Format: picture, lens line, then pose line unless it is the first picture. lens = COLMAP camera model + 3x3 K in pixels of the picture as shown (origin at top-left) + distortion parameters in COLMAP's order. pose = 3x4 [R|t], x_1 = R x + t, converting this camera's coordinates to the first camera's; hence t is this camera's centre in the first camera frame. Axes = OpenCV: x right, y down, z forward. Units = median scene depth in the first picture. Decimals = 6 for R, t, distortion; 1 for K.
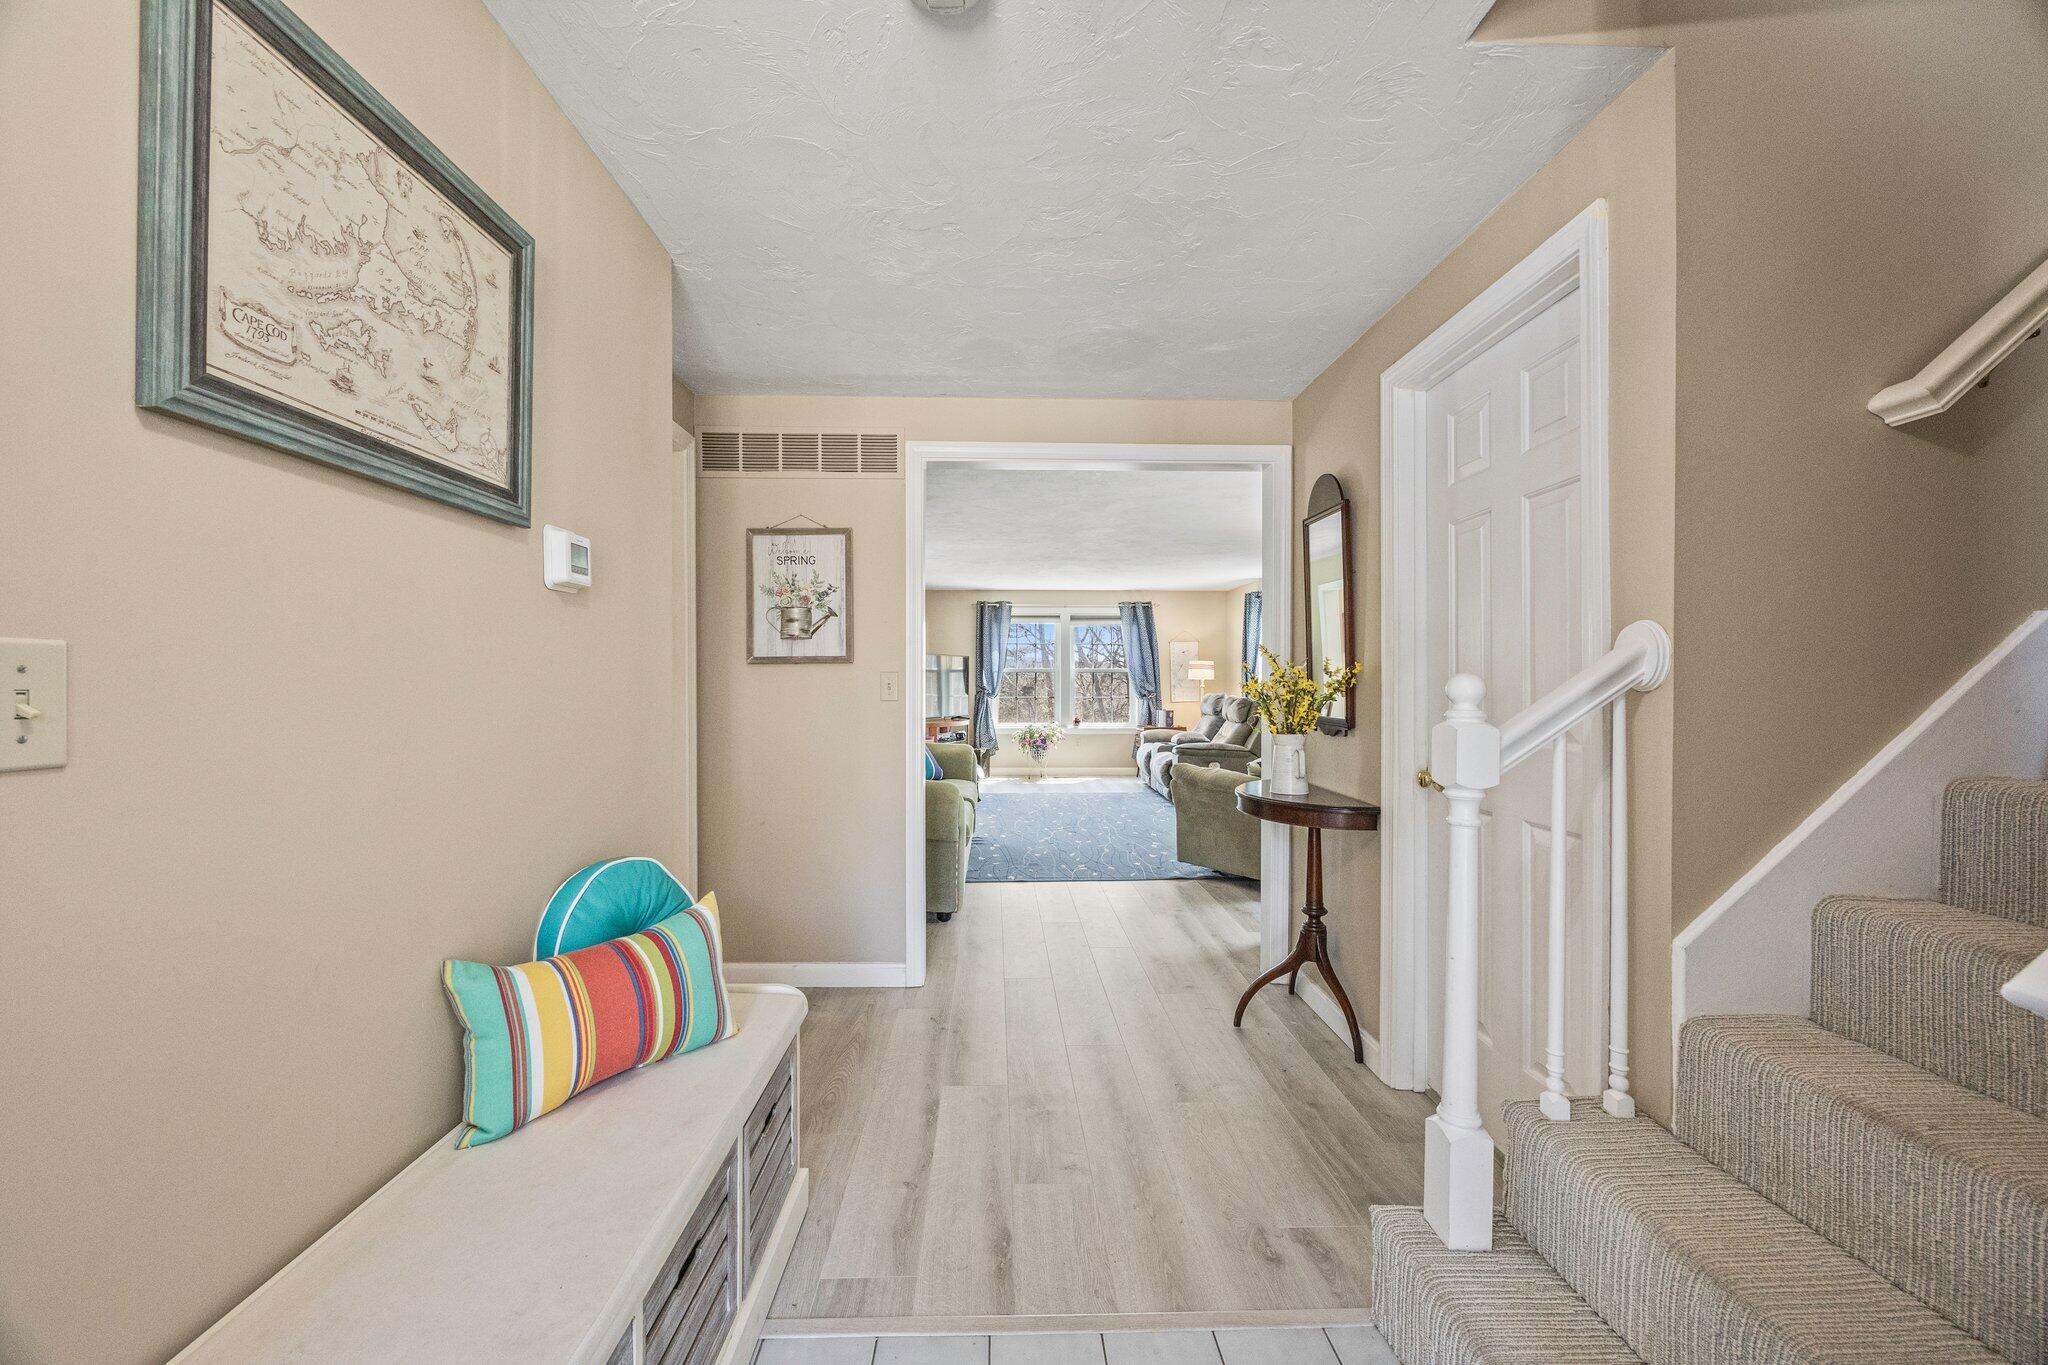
lens RADIAL K [[784.2, 0, 1032.1], [0, 784.2, 674.5], [0, 0, 1]] dist [-0.011918, 0.000114]
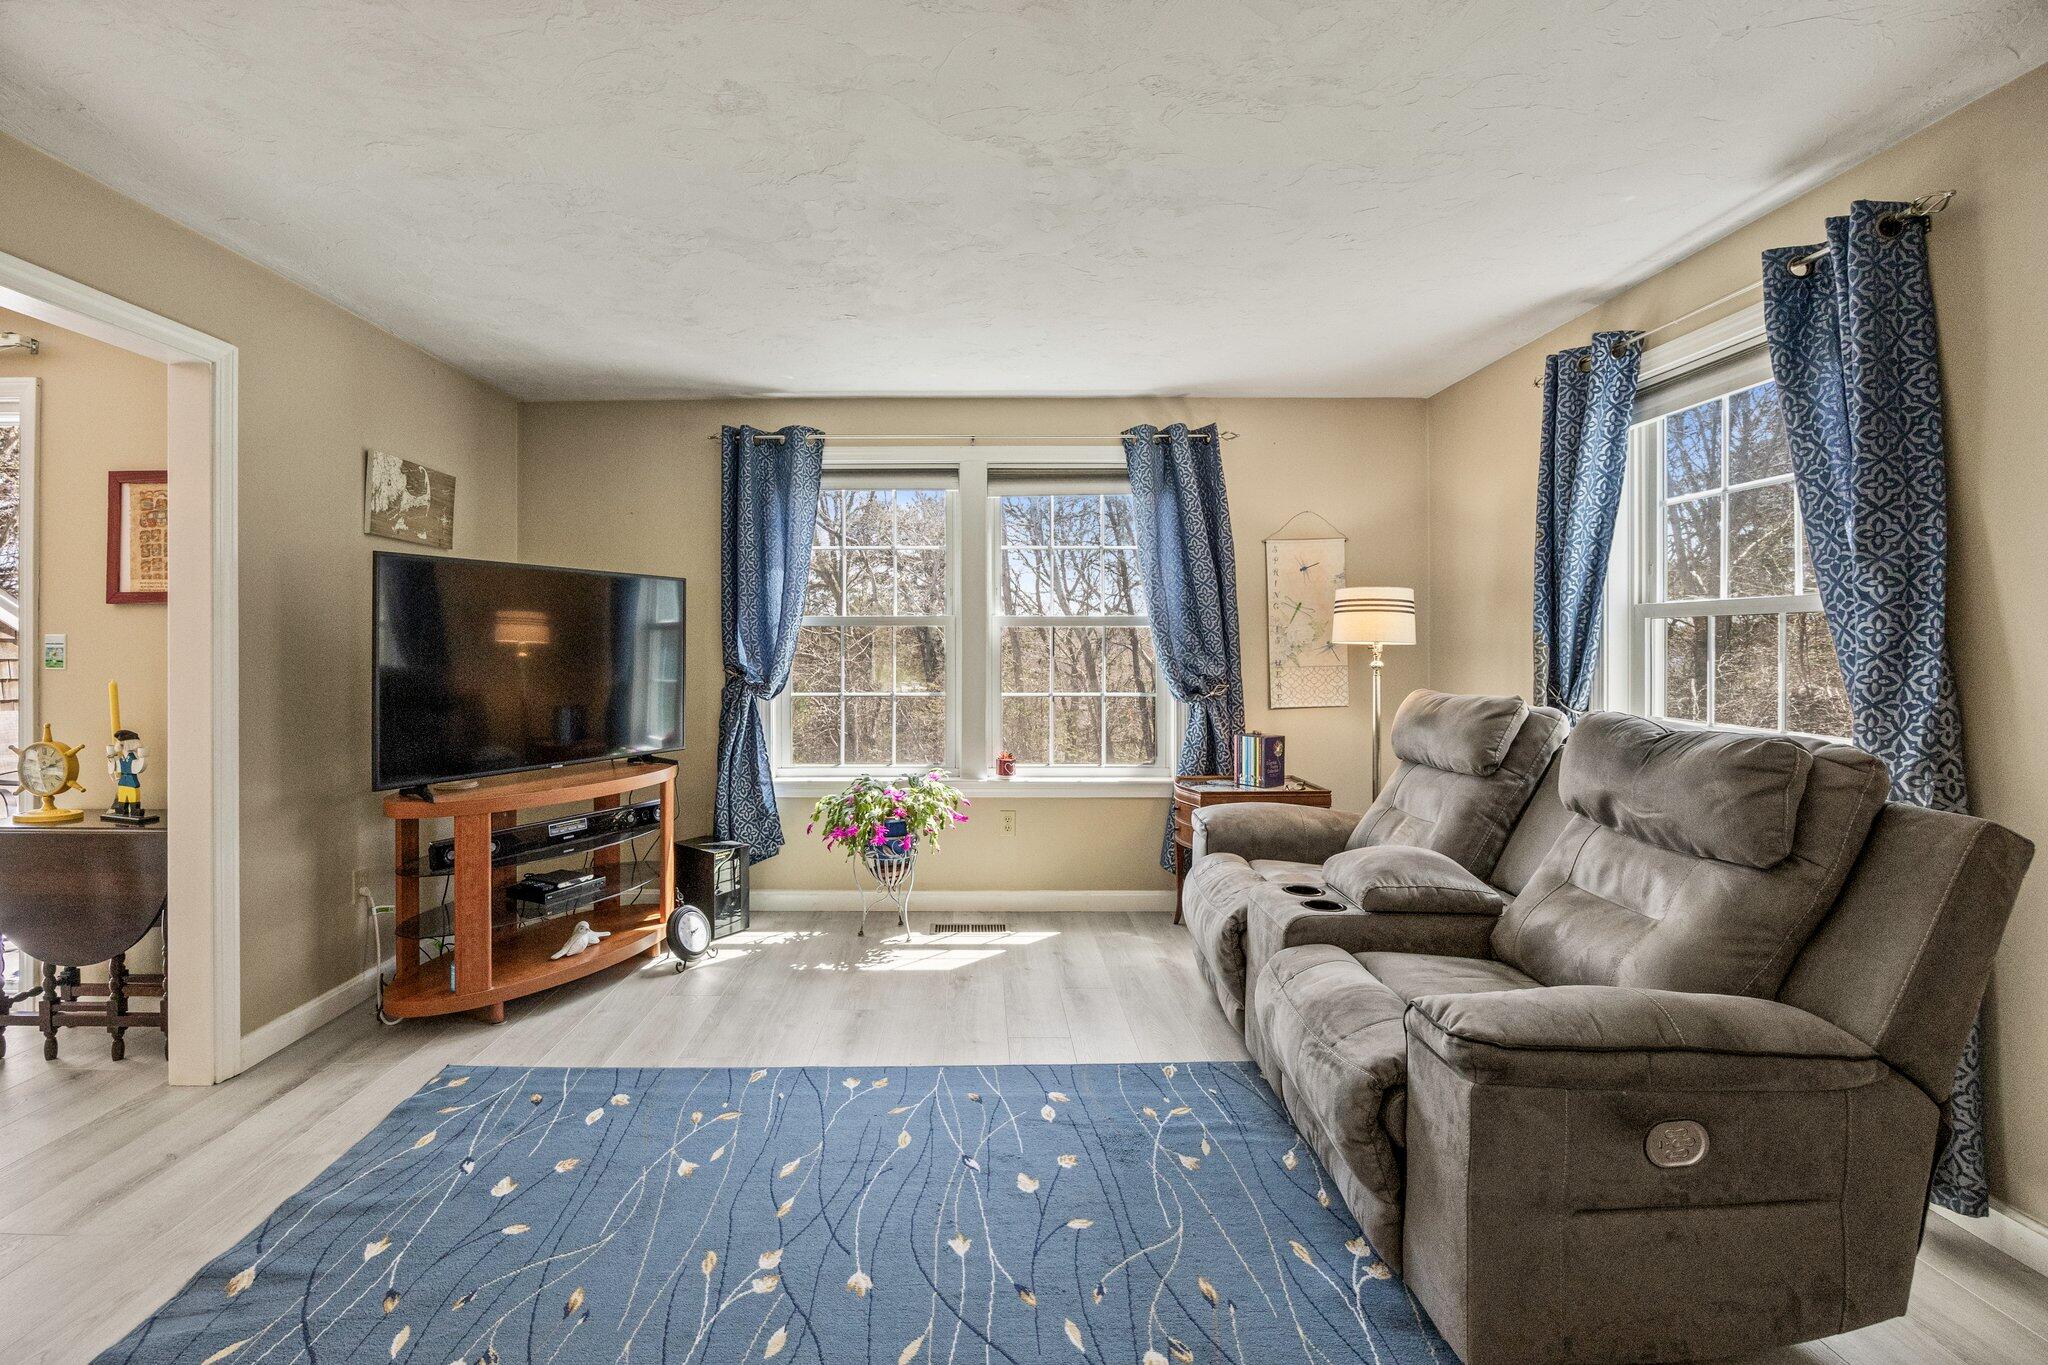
lens RADIAL K [[903.4, 0, 981.7], [0, 903.4, 641.9], [0, 0, 1]] dist [-0.016335, 0.000097]
pose [[0.999142, -0.001873, -0.041363, 0.064876], [0.001958, 0.999996, 0.002024, 0.003938], [0.041359, -0.002103, 0.999142, 0.602036]]
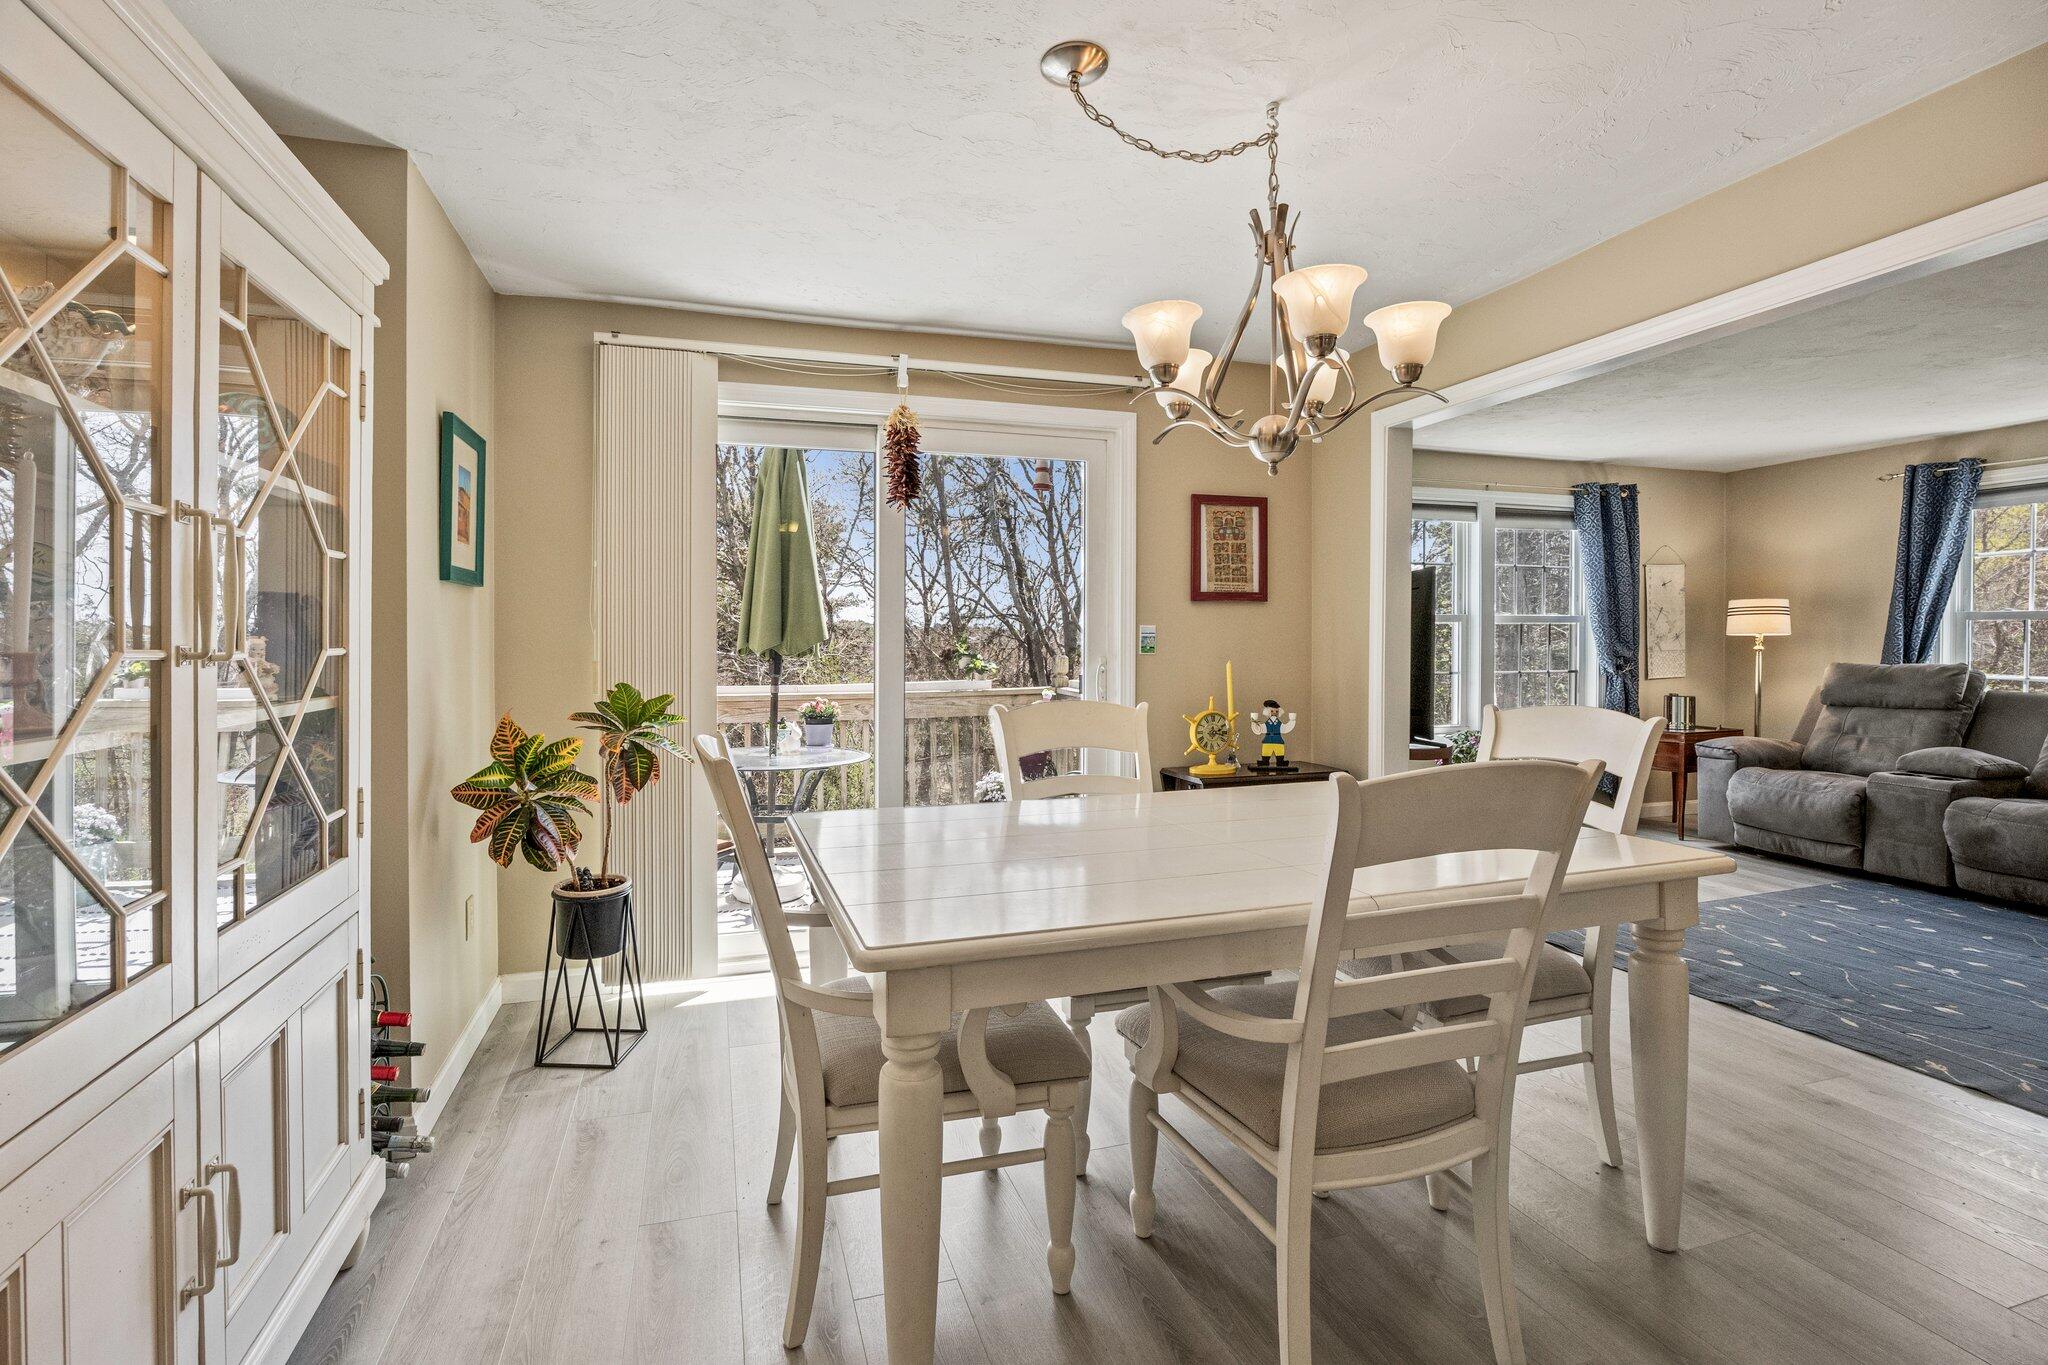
lens RADIAL K [[903.4, 0, 981.7], [0, 903.4, 641.9], [0, 0, 1]] dist [-0.016335, 0.000097]
pose [[0.969574, -0.003775, 0.244768, -0.415191], [0.002284, 0.999977, 0.006374, 0.005527], [-0.244786, -0.005621, 0.969561, 0.545812]]
